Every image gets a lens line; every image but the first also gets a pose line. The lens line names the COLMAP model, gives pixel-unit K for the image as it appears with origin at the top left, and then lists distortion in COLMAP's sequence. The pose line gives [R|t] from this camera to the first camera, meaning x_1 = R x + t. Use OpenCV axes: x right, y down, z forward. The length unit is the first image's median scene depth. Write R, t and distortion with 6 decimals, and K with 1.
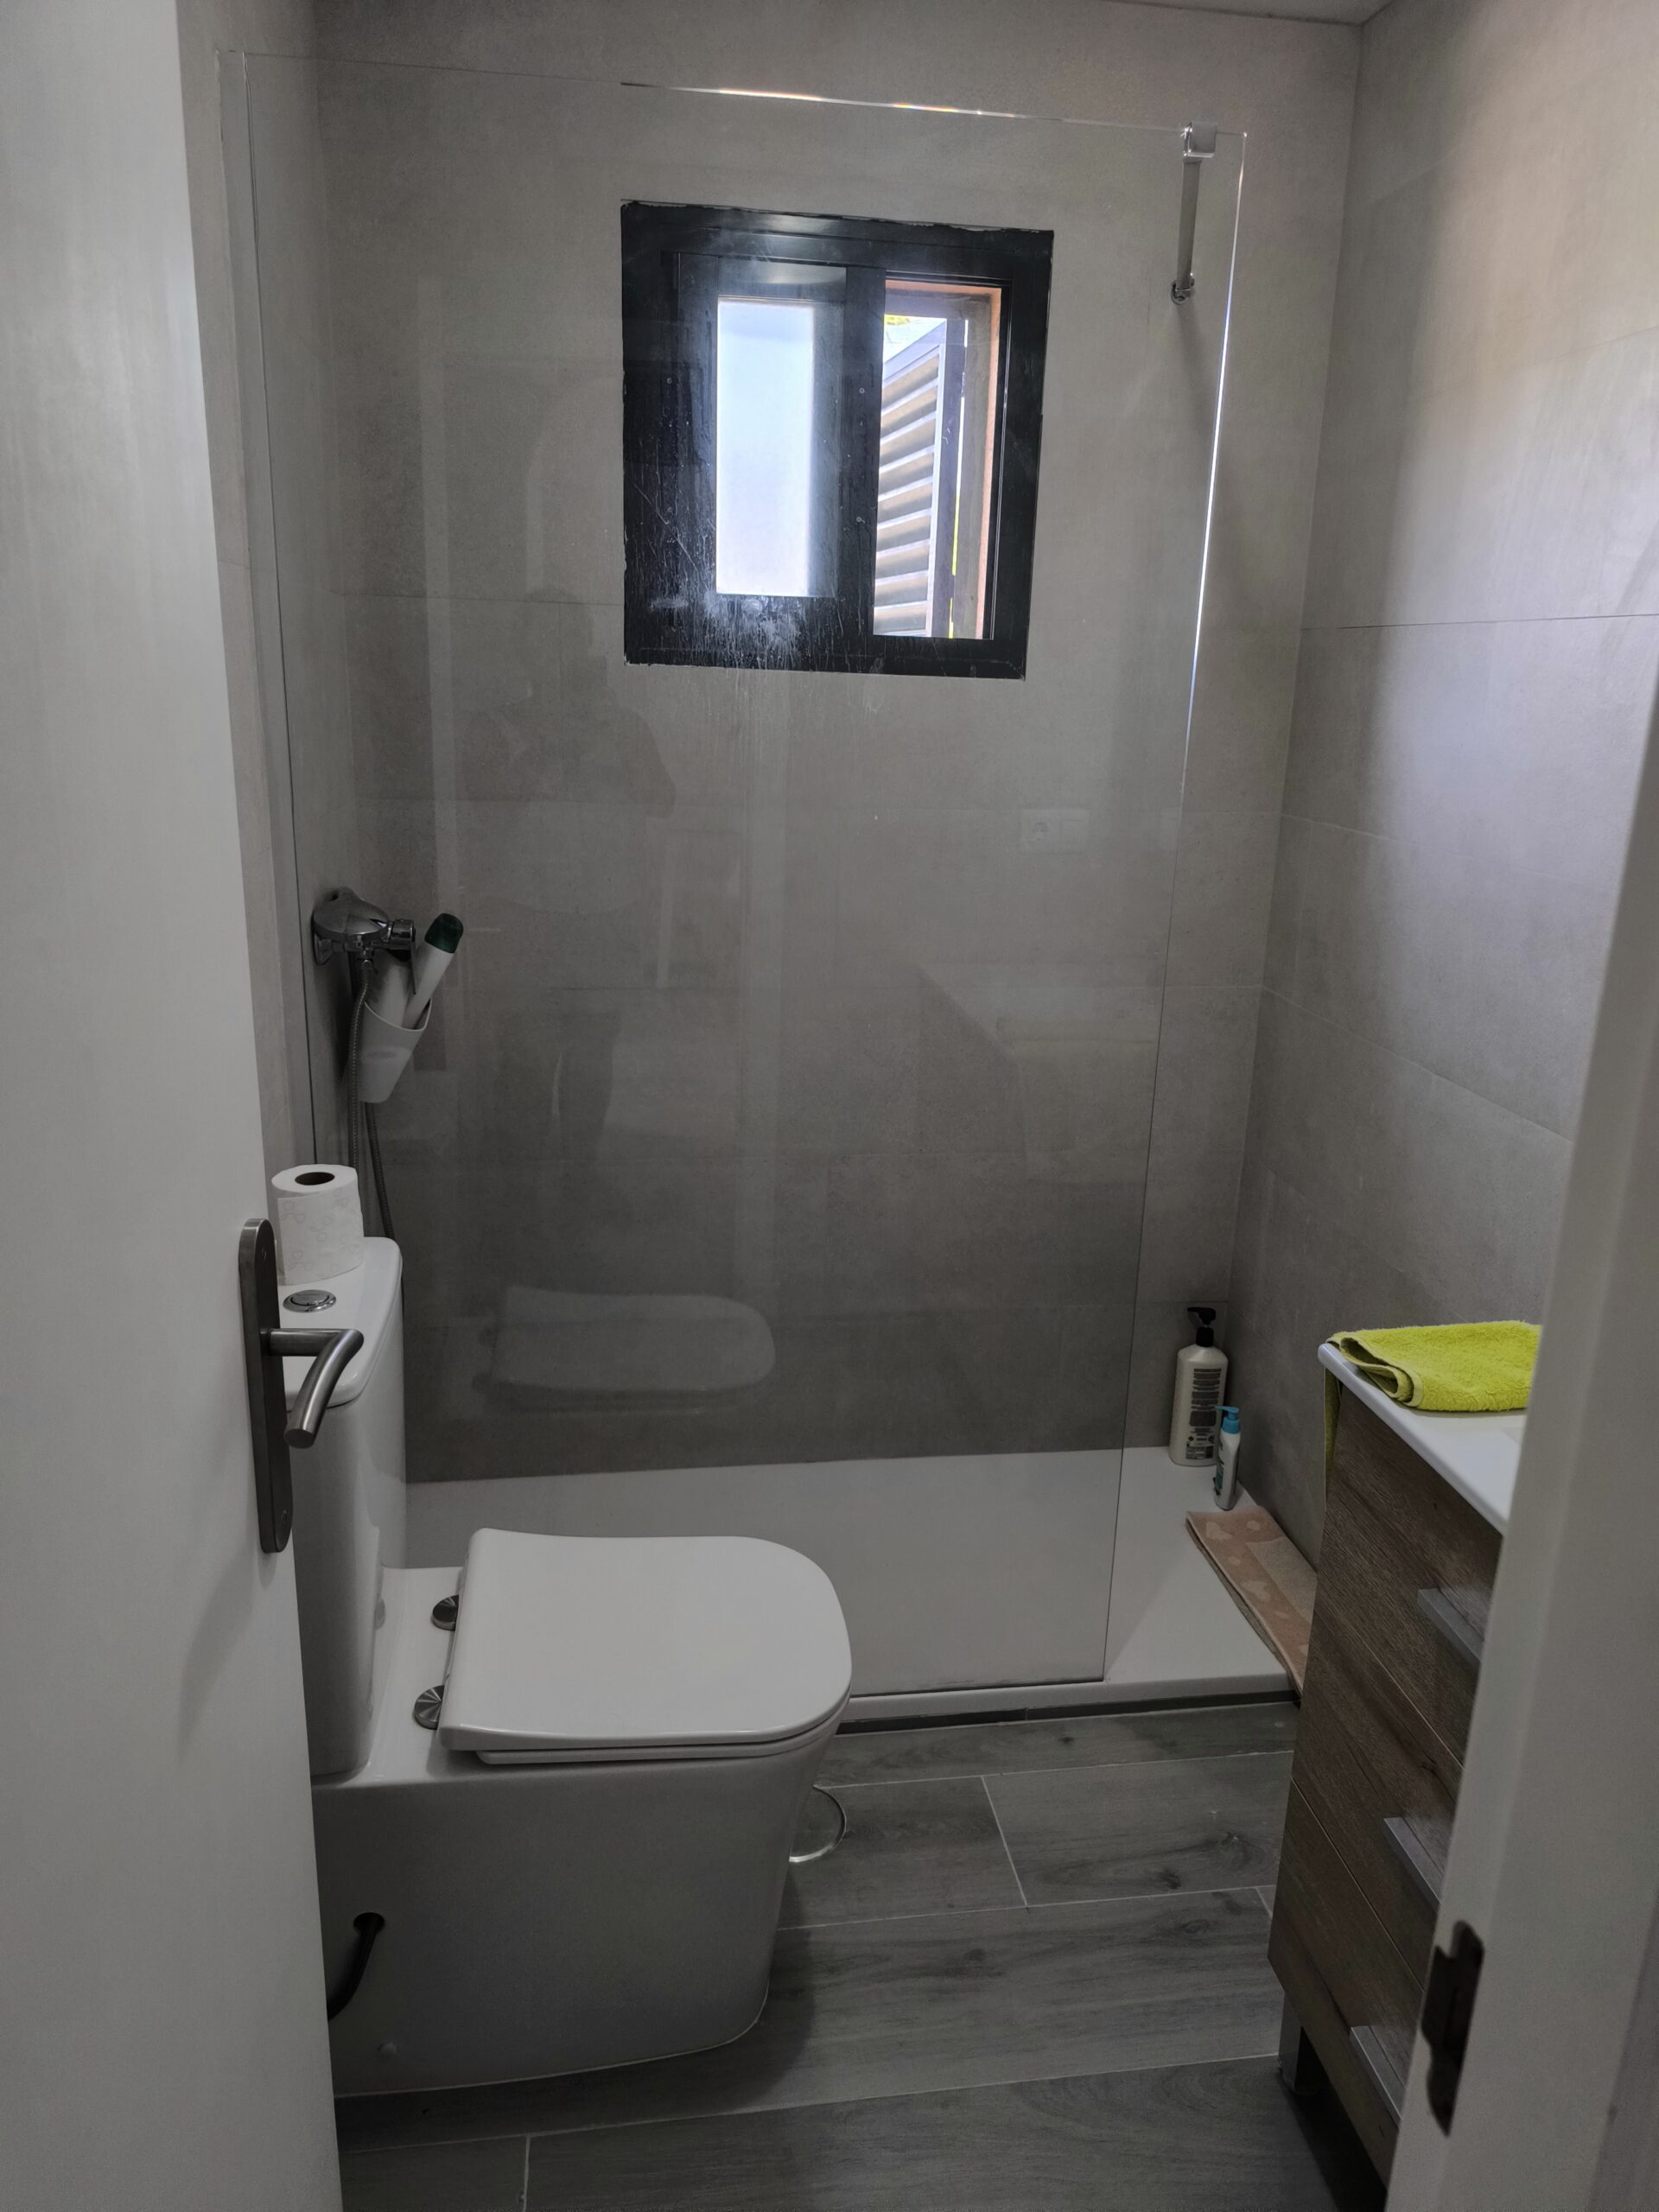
lens RADIAL K [[1499.2, 0, 839.4], [0, 1499.2, 1106.0], [0, 0, 1]] dist [0.028378, -0.027249]
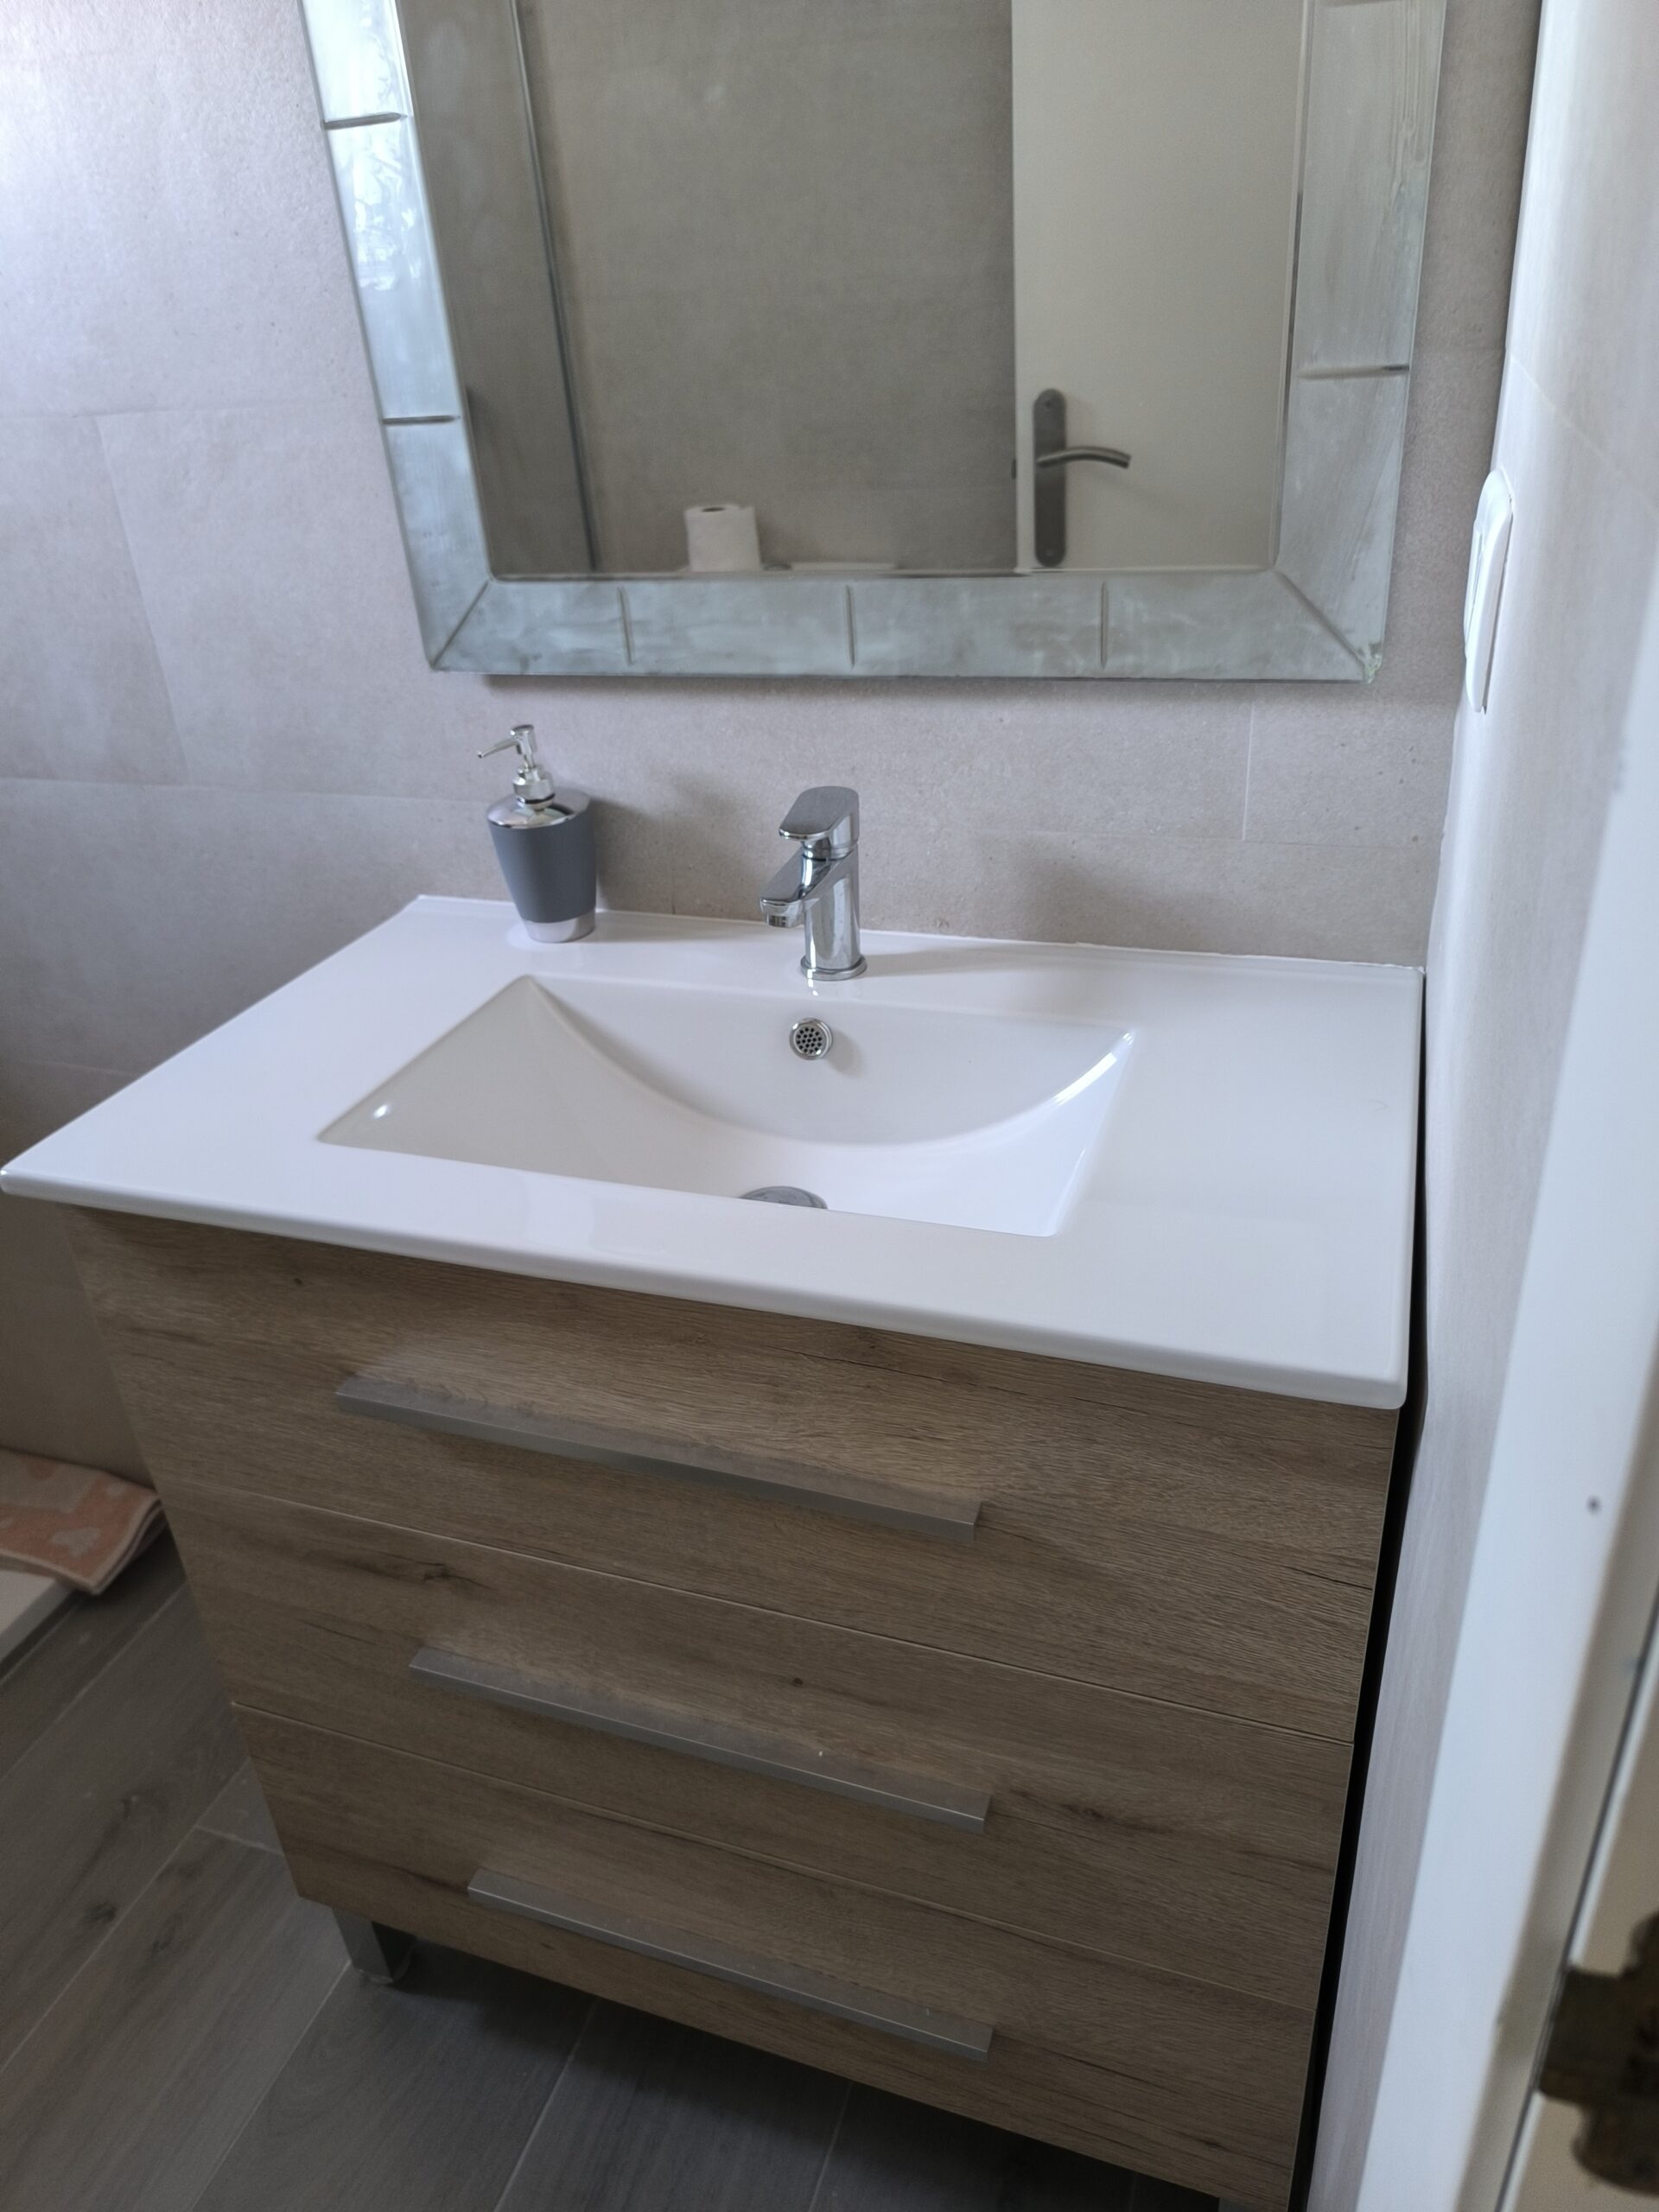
lens RADIAL K [[1499.2, 0, 831.1], [0, 1499.2, 1117.8], [0, 0, 1]] dist [0.028378, -0.027249]
pose [[0.463796, -0.470597, 0.750621, 0.018291], [0.311178, 0.879806, 0.359317, 0.021116], [-0.829495, 0.066927, 0.554490, 0.345705]]
